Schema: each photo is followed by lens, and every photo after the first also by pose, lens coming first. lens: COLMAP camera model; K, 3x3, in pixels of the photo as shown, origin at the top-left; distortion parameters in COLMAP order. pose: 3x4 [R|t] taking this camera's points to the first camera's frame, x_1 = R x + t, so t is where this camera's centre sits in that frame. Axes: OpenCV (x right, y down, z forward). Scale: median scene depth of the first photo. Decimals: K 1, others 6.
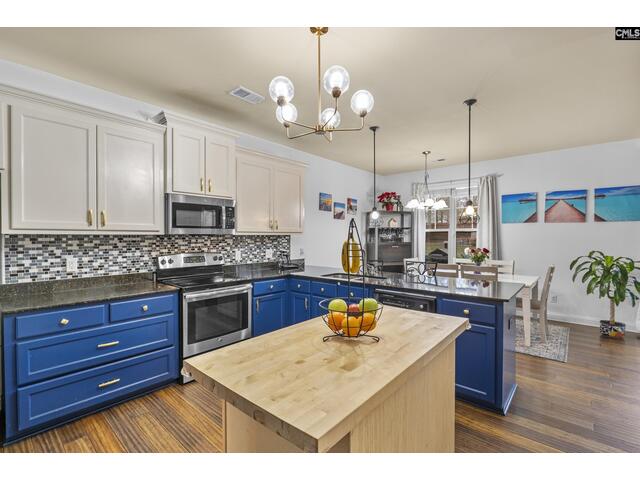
lens RADIAL K [[296.1, 0, 320.7], [0, 296.1, 238.4], [0, 0, 1]] dist [-0.008461, 0.000514]
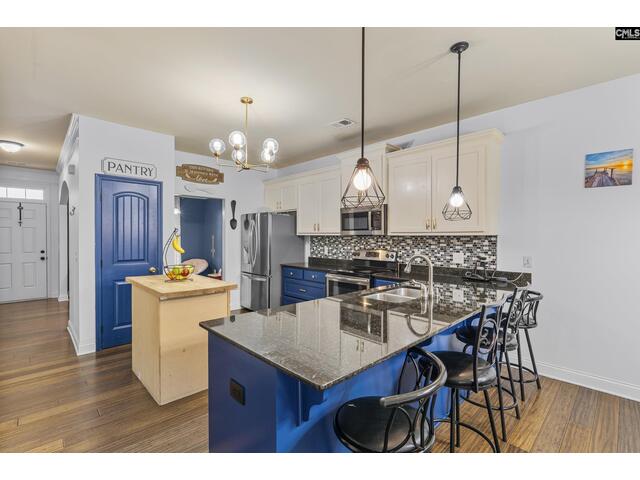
lens RADIAL K [[296.1, 0, 315.2], [0, 296.1, 238.8], [0, 0, 1]] dist [-0.008461, 0.000514]
pose [[-0.104499, 0.007257, -0.994499, 0.760659], [-0.012151, 0.999889, 0.008573, -0.004489], [0.994451, 0.012980, -0.104399, 0.769364]]
